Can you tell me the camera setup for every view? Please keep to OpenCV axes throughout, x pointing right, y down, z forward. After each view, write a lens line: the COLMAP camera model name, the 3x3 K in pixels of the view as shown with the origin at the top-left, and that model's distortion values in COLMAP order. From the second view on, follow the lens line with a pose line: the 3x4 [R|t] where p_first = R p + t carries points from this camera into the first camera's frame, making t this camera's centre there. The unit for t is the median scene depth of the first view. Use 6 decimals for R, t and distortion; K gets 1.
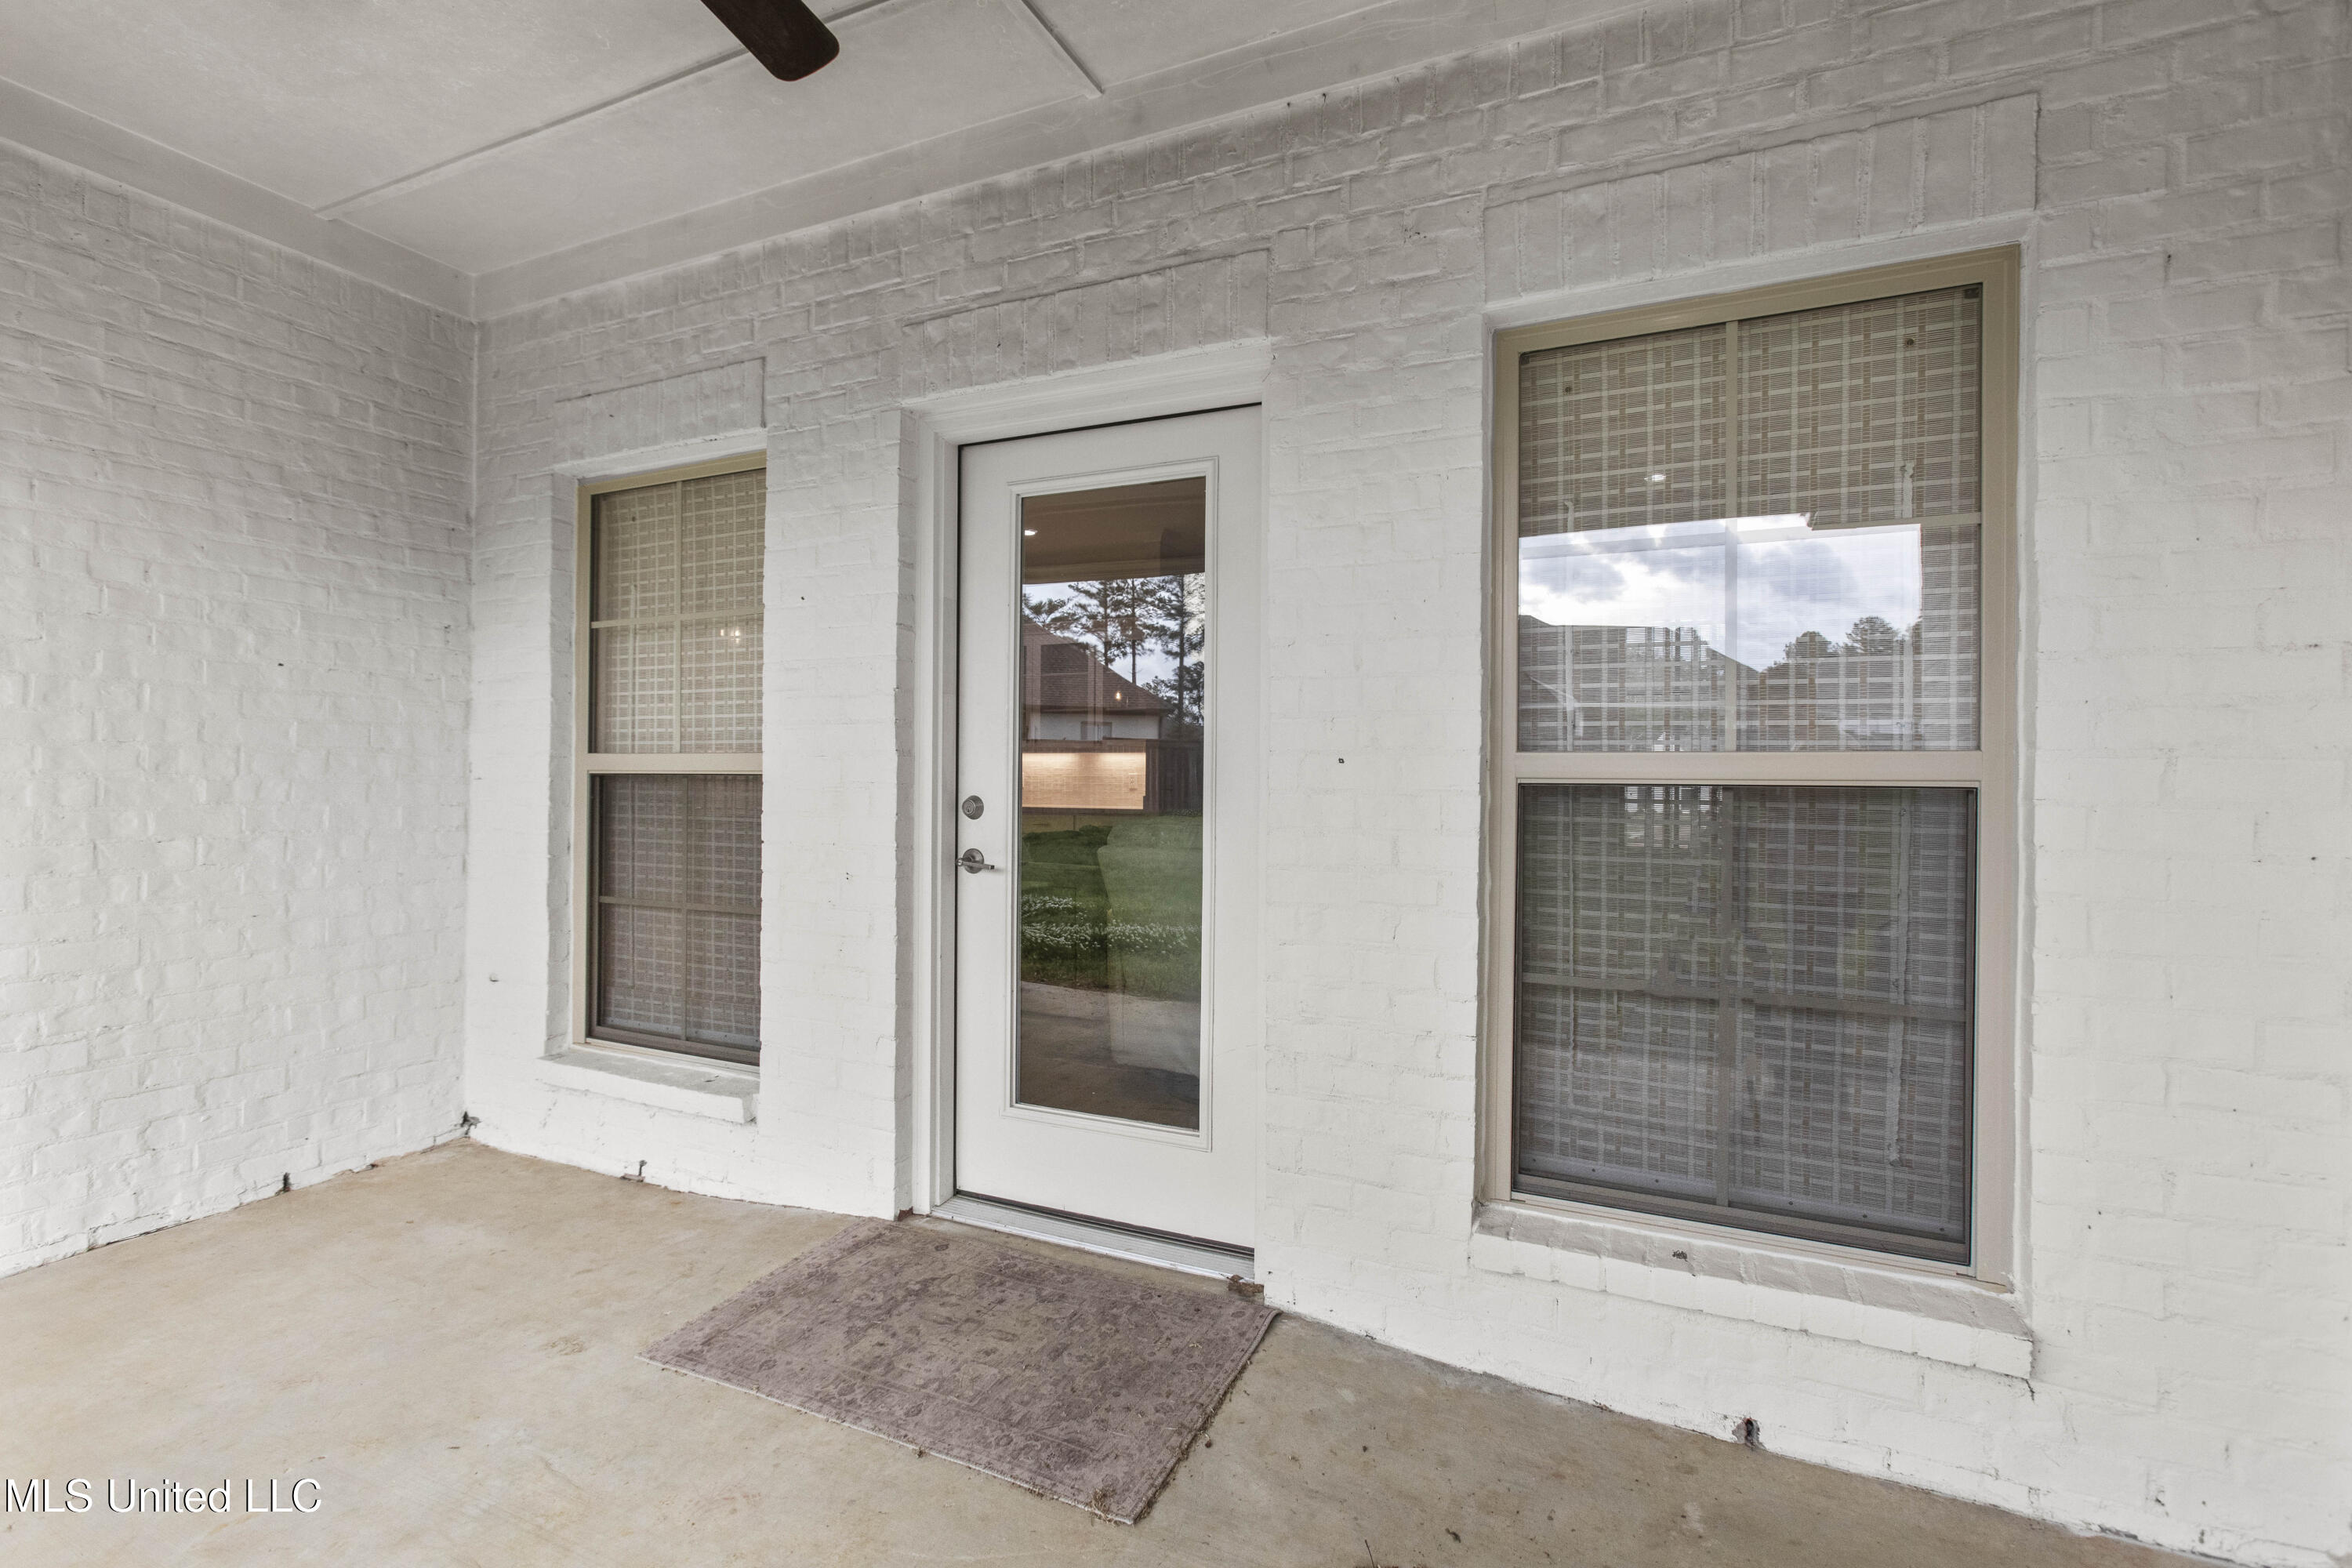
lens RADIAL K [[1094.8, 0, 1188.8], [0, 1094.8, 780.9], [0, 0, 1]] dist [0.002334, 0.000850]
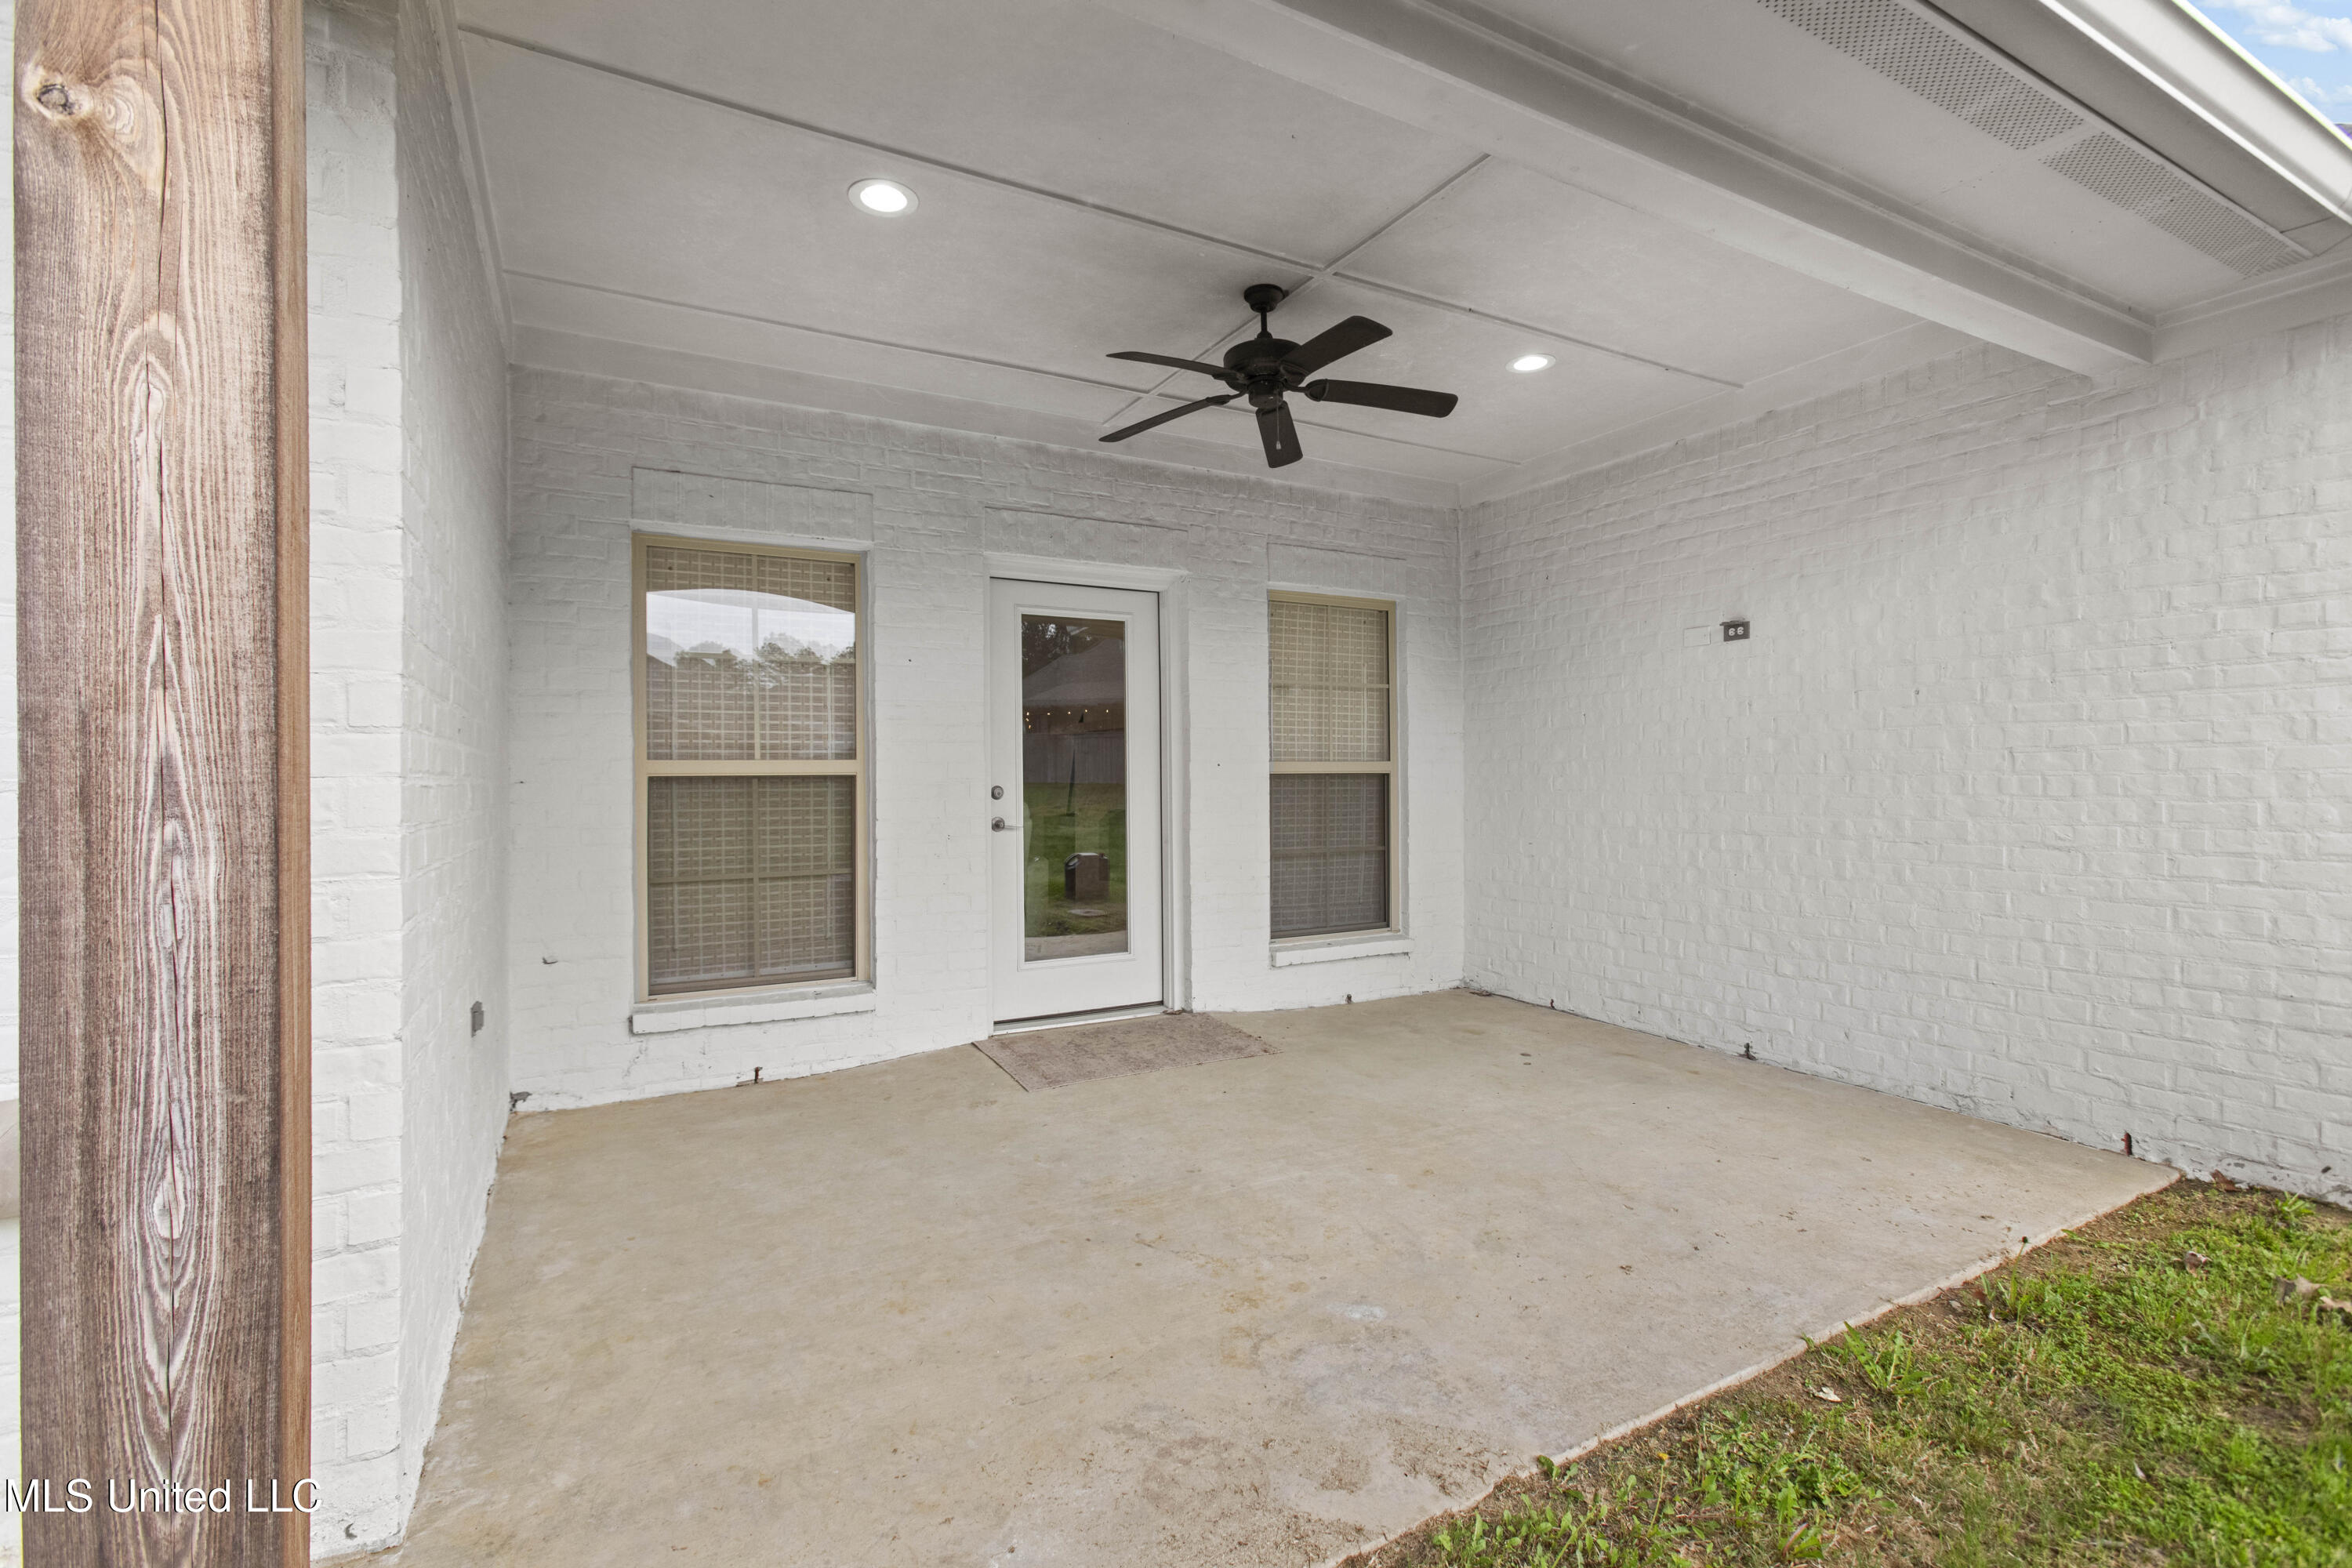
lens RADIAL K [[1040.4, 0, 1176.0], [0, 1040.4, 784.0], [0, 0, 1]] dist [0.000947, -0.000126]
pose [[0.593344, -0.016260, 0.804785, -1.445697], [0.015851, 0.999838, 0.008514, 0.001641], [-0.804793, 0.007705, 0.593506, -0.190108]]
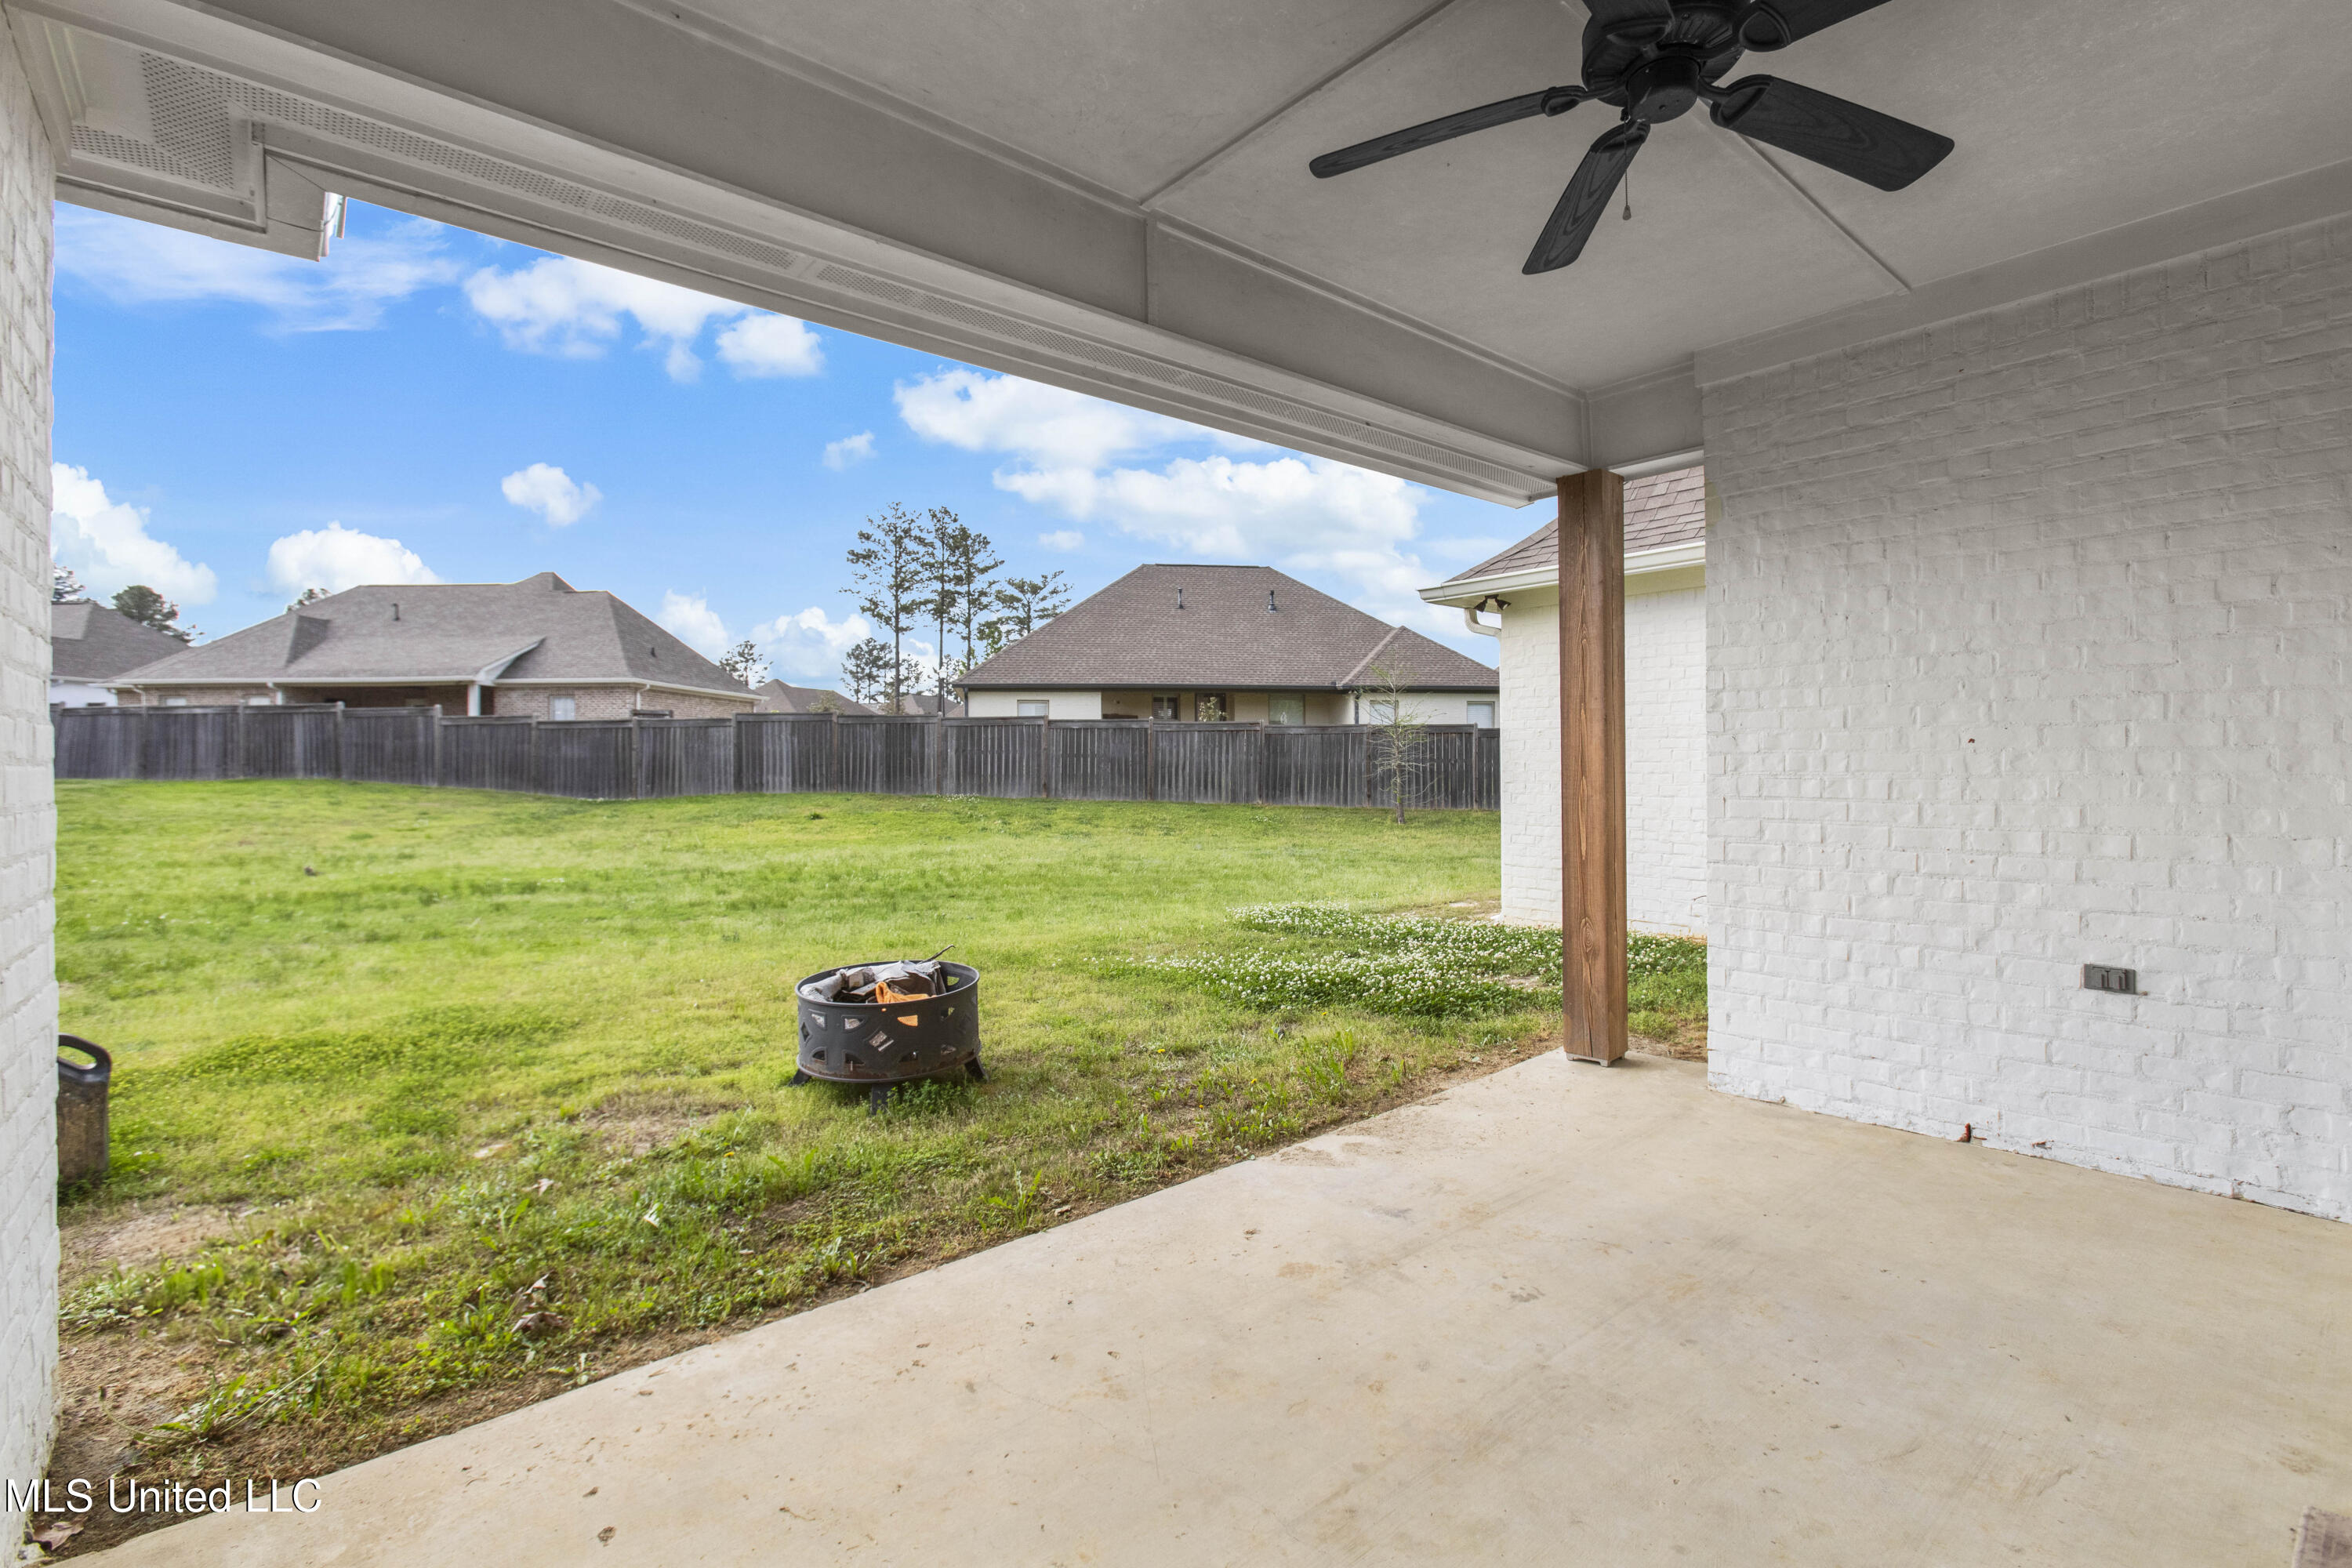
lens RADIAL K [[1040.4, 0, 1176.0], [0, 1040.4, 784.0], [0, 0, 1]] dist [0.000947, -0.000126]
pose [[-0.419112, 0.003822, -0.907927, 0.427203], [-0.001266, 0.999988, 0.004794, -0.000921], [0.907934, 0.003159, -0.419102, 0.468563]]
